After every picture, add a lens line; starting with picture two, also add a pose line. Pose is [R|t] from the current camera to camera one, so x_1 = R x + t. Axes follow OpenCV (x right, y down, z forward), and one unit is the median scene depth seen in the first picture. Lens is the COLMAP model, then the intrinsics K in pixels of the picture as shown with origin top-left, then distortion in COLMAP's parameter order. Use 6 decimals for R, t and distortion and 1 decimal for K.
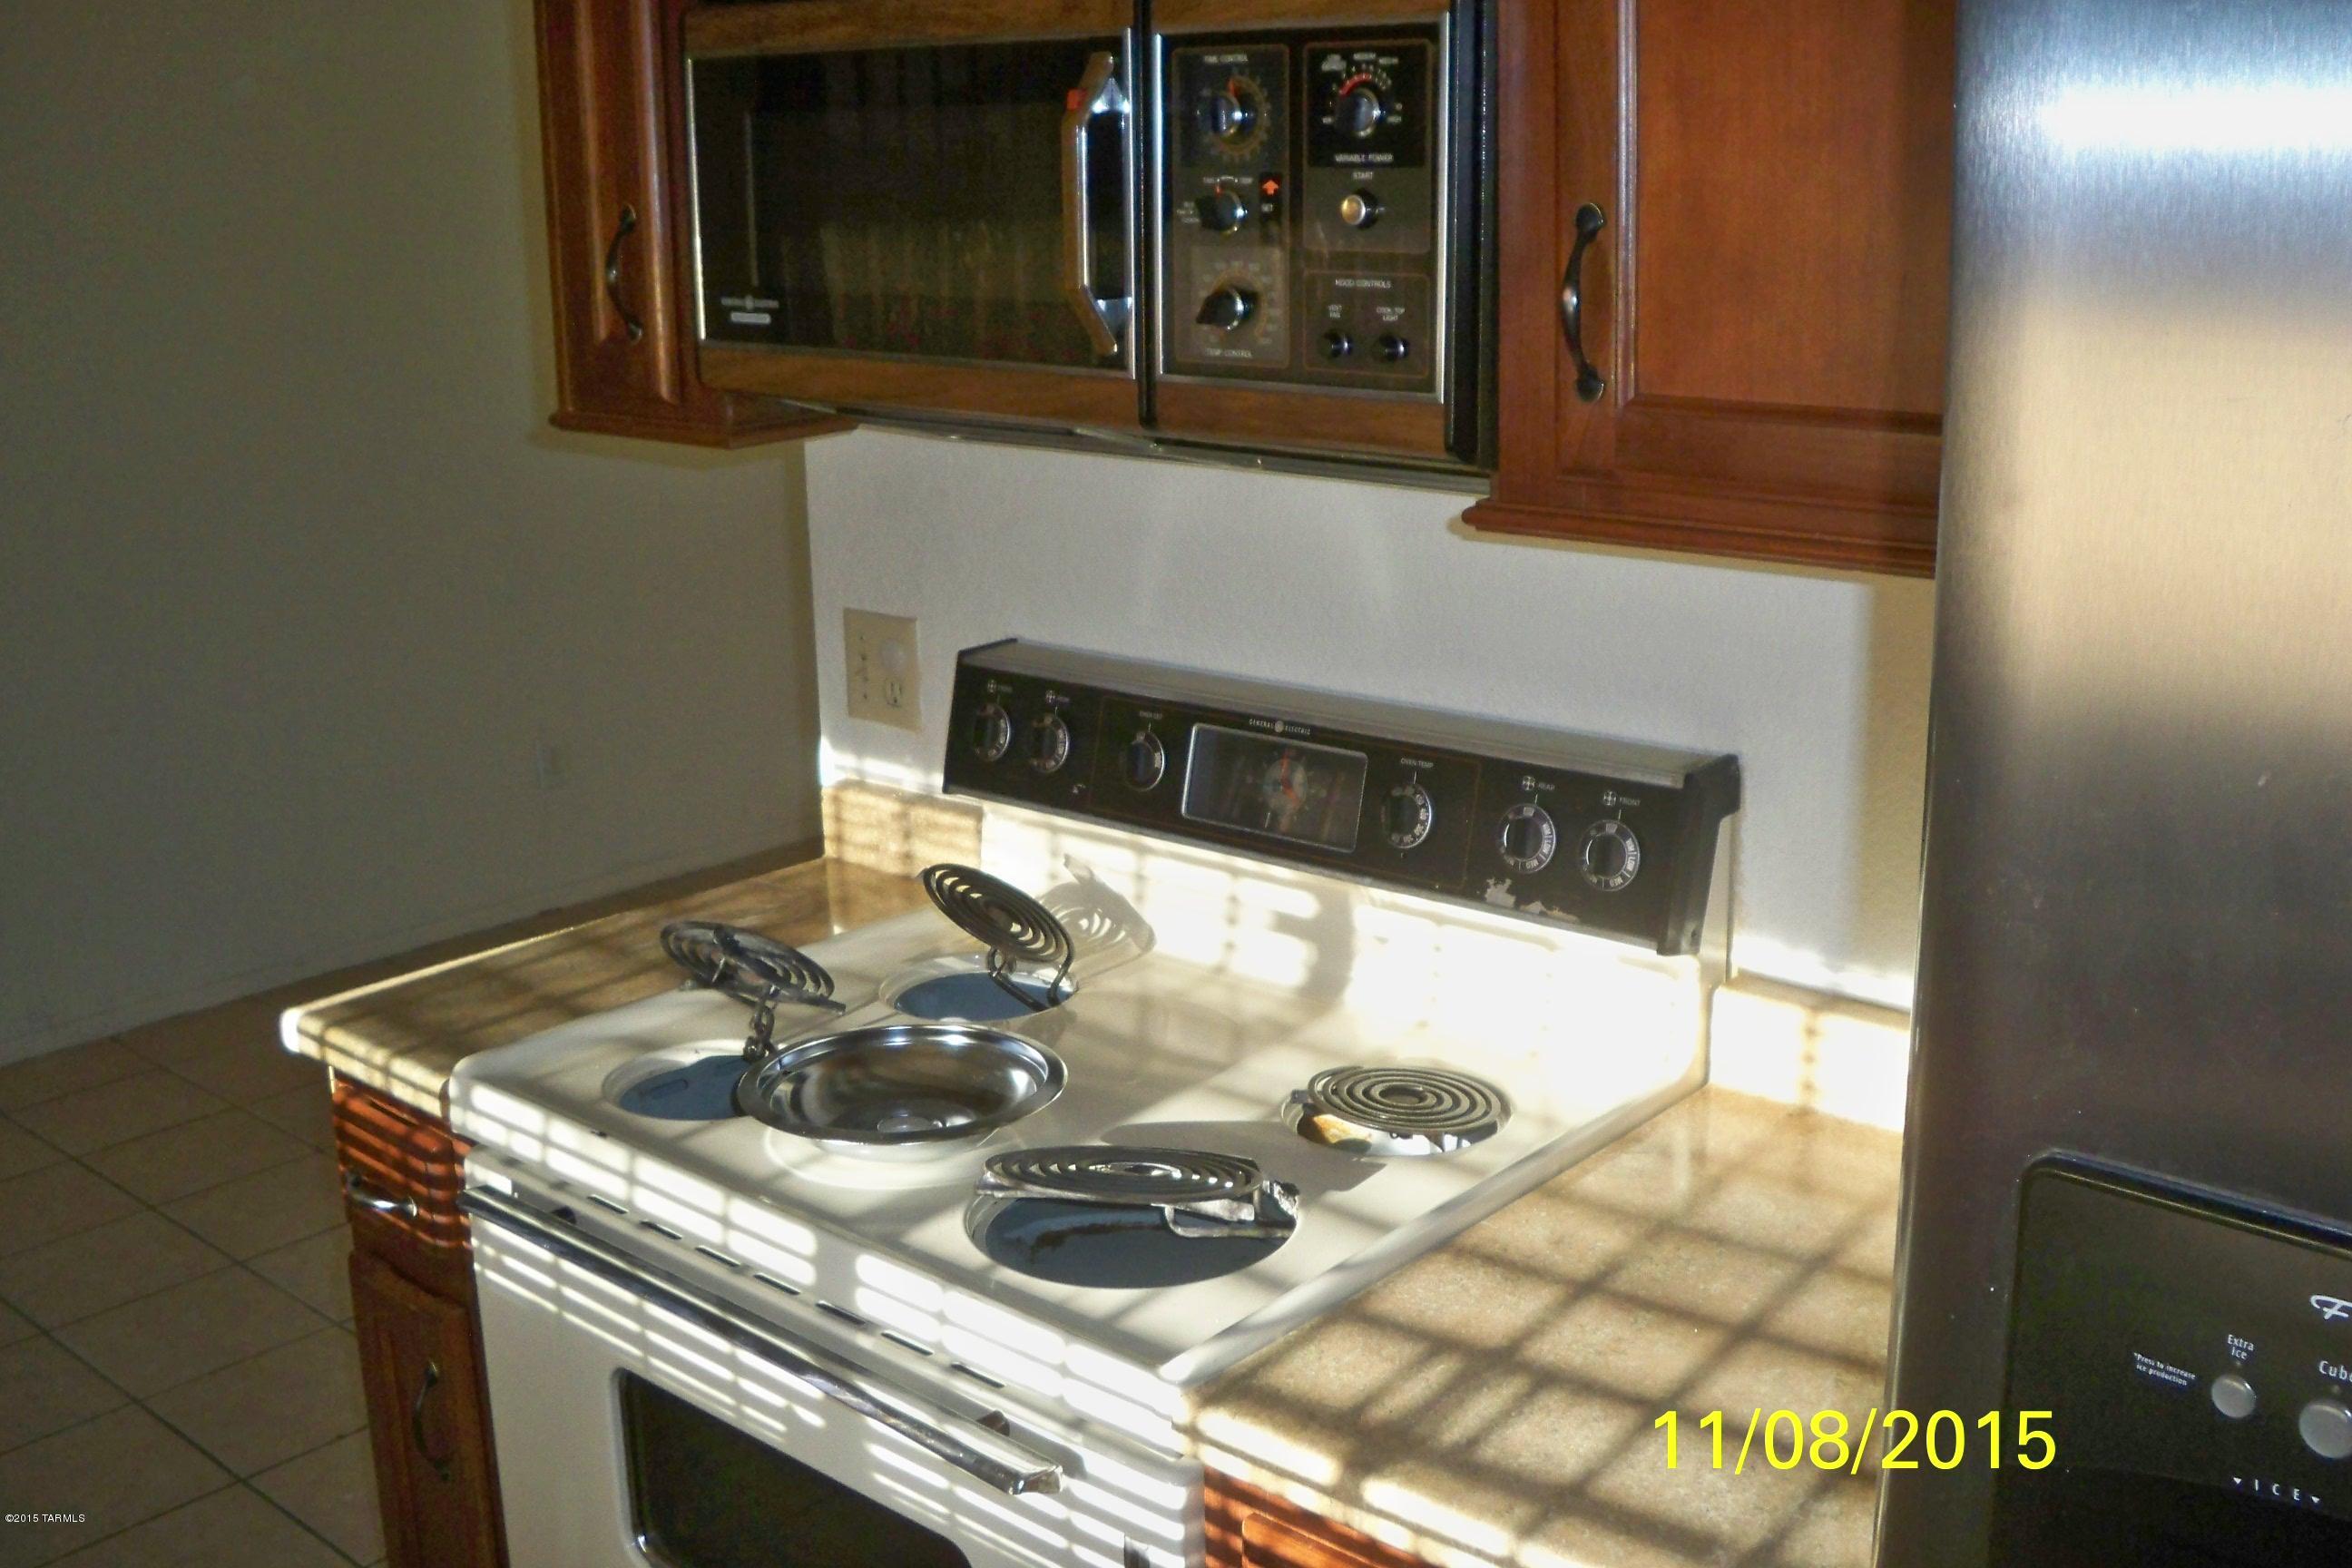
lens RADIAL K [[2386.6, 0, 1205.9], [0, 2386.6, 758.1], [0, 0, 1]] dist [-0.164466, 0.141282]
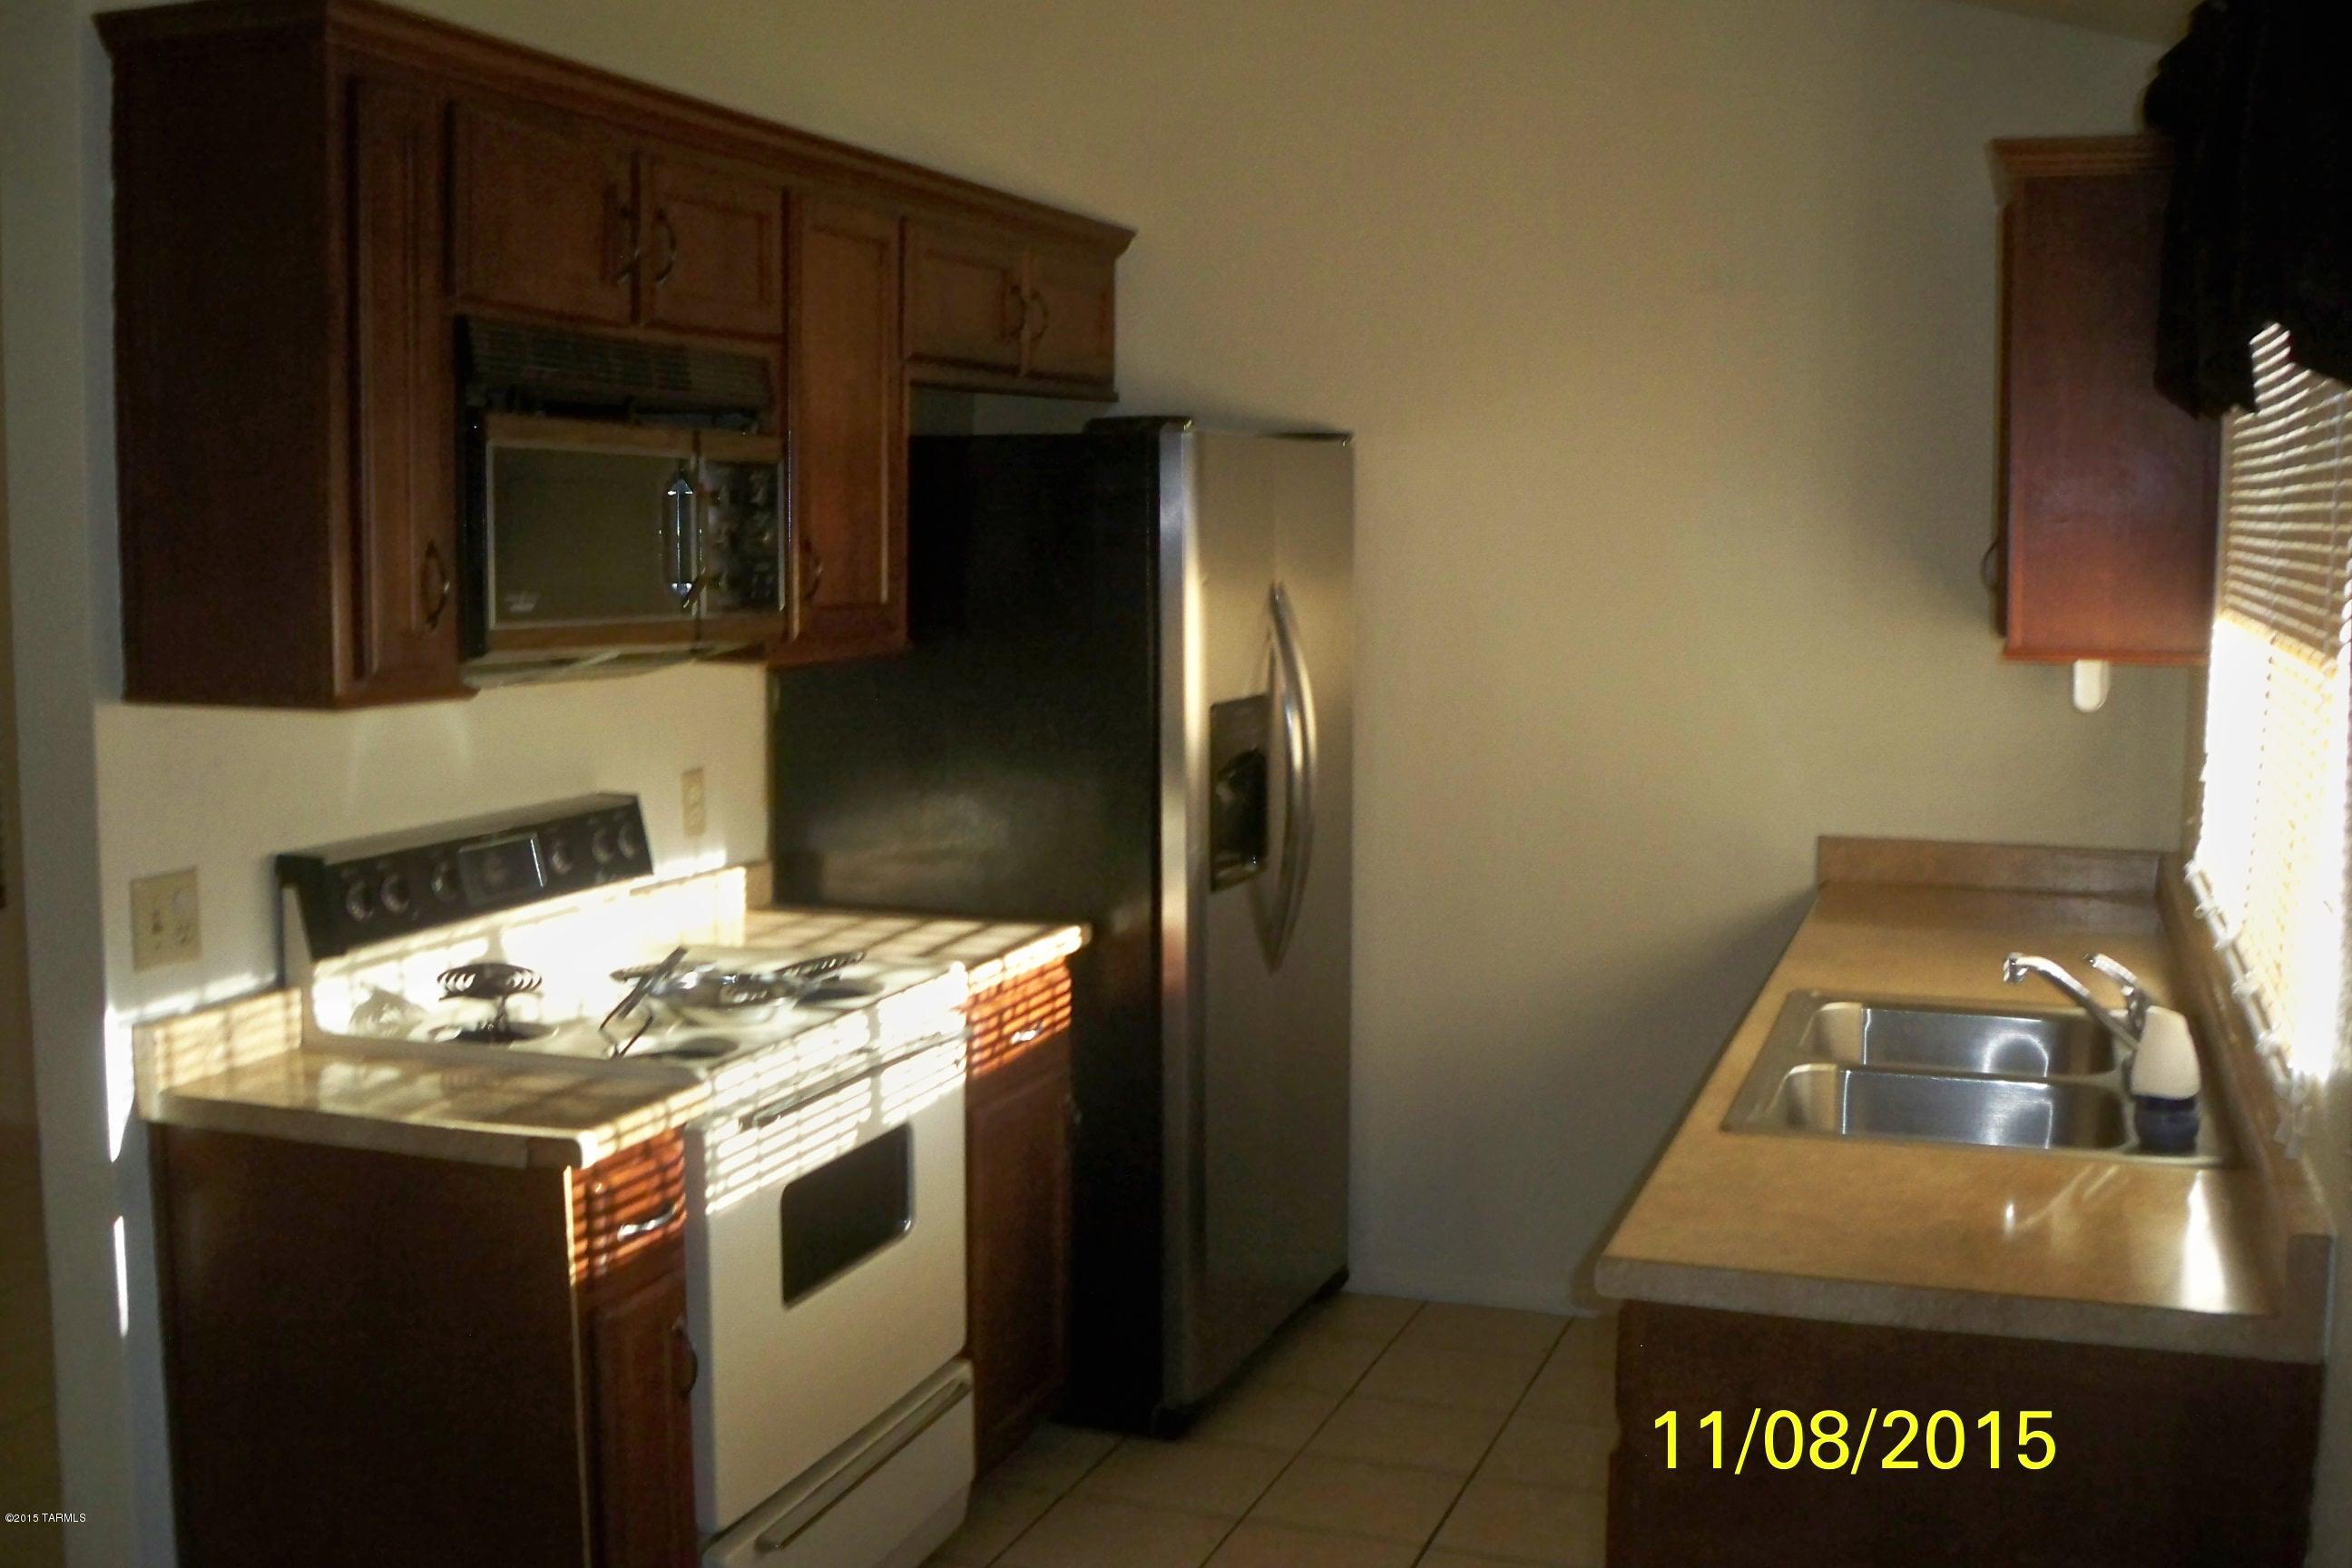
lens RADIAL K [[2386.6, 0, 1205.9], [0, 2386.6, 758.1], [0, 0, 1]] dist [-0.164466, 0.141282]
pose [[-0.363027, -0.075789, 0.928691, -1.613395], [0.234306, 0.957235, 0.169709, -0.219442], [-0.901838, 0.279207, -0.329744, 0.994588]]
